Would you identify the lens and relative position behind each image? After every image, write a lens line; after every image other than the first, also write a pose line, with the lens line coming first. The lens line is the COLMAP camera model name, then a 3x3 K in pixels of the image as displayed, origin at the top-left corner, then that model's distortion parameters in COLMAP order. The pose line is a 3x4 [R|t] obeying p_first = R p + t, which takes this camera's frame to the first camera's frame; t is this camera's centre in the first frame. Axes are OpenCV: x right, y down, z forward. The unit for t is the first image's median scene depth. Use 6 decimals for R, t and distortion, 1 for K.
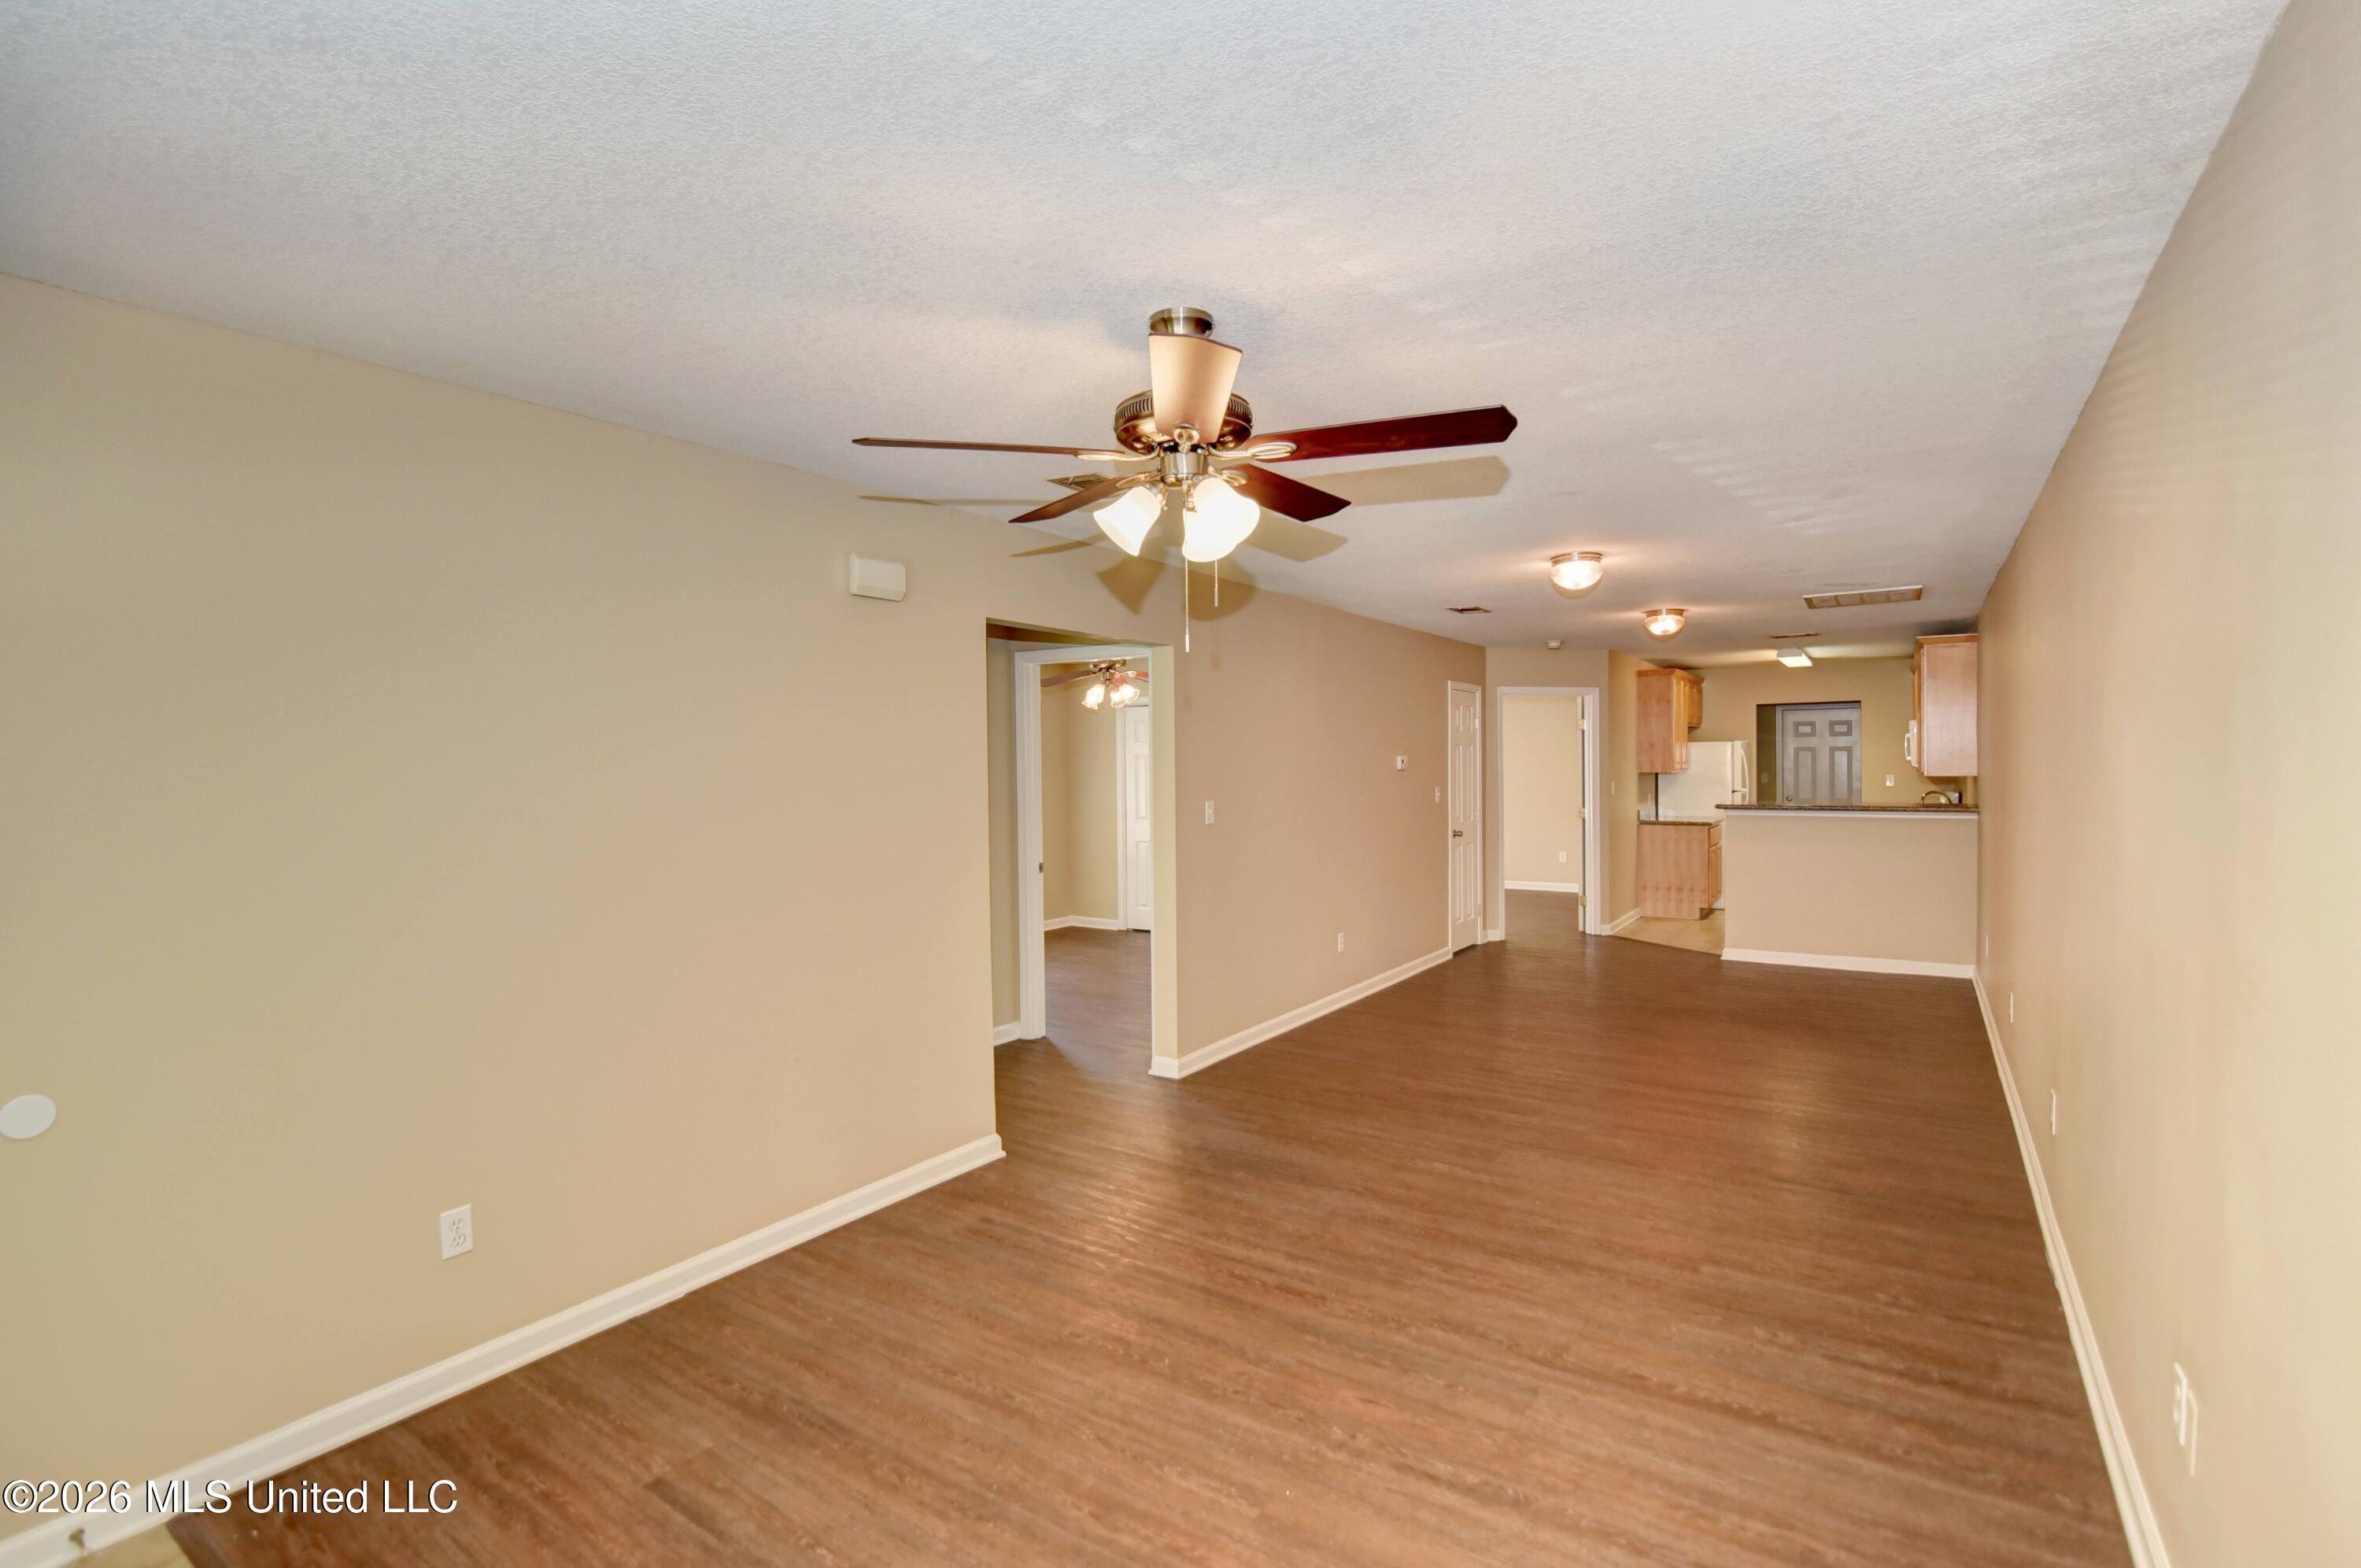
lens RADIAL K [[1107.3, 0, 1168.9], [0, 1107.3, 783.6], [0, 0, 1]] dist [-0.017088, 0.001508]
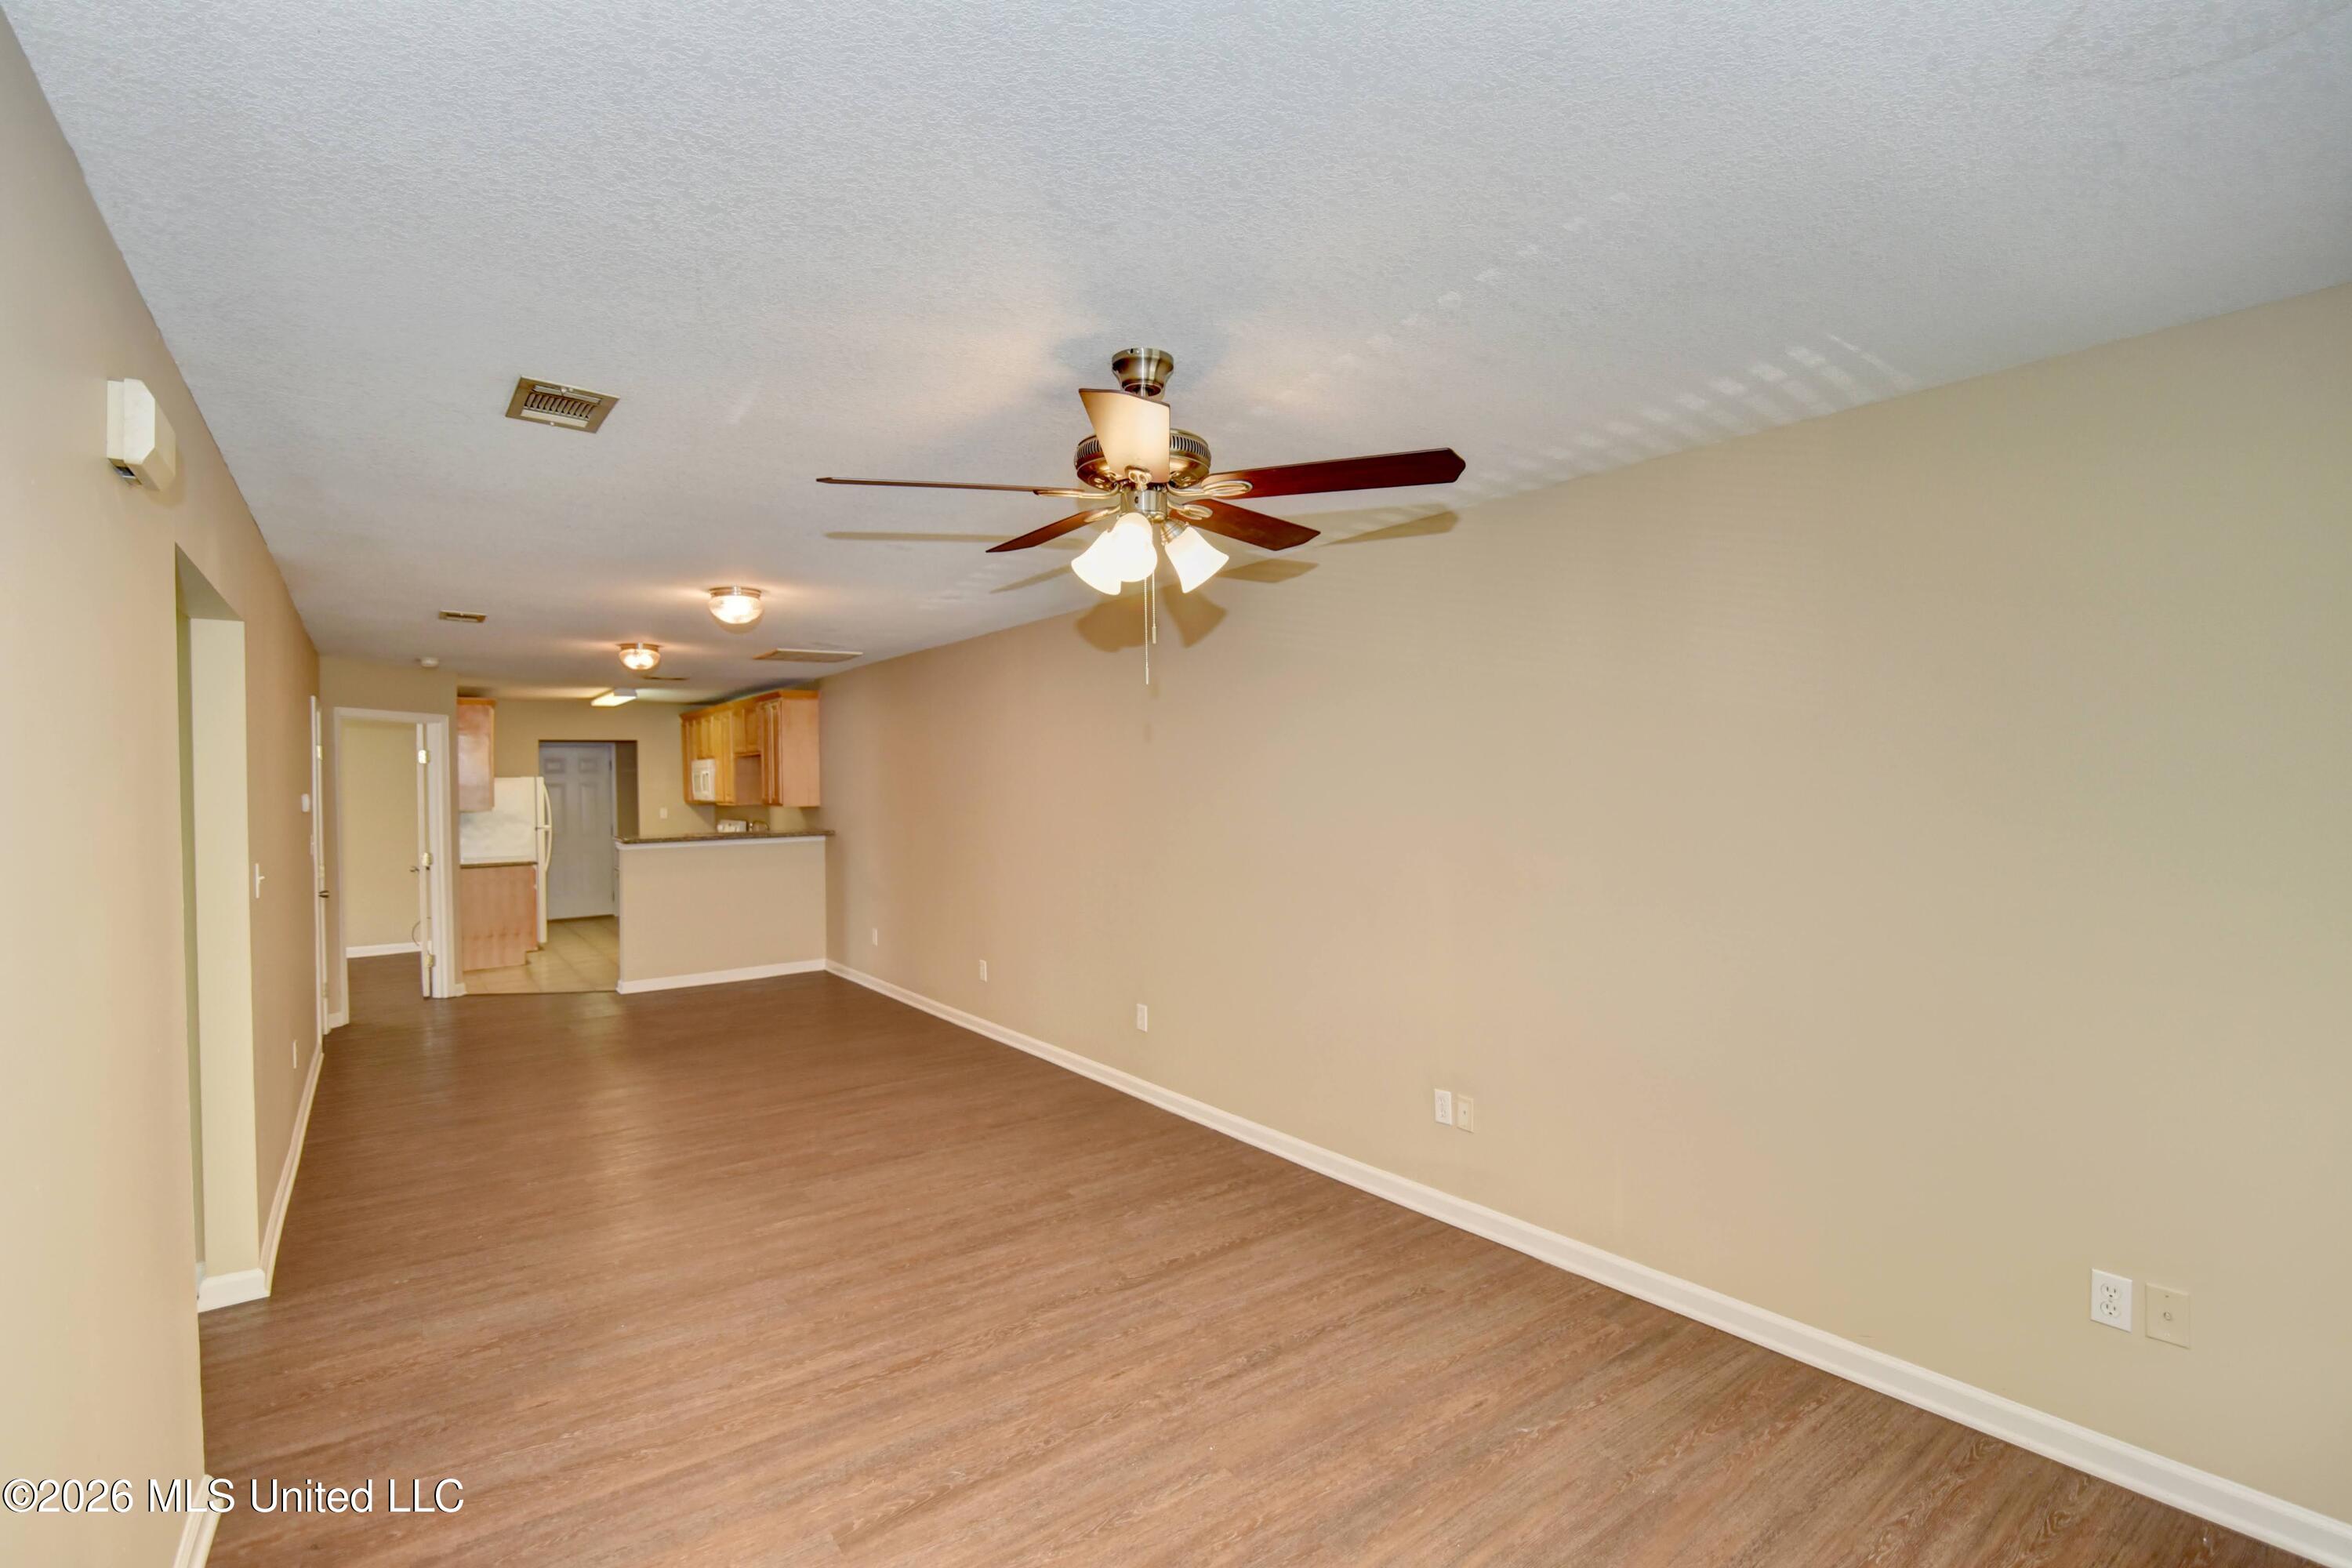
lens RADIAL K [[1103.2, 0, 1173.4], [0, 1103.2, 790.7], [0, 0, 1]] dist [-0.017088, 0.001508]
pose [[0.315749, -0.001730, 0.948841, -0.672556], [0.028814, 0.999555, -0.007767, -0.007722], [-0.948405, 0.029793, 0.315658, 0.470786]]
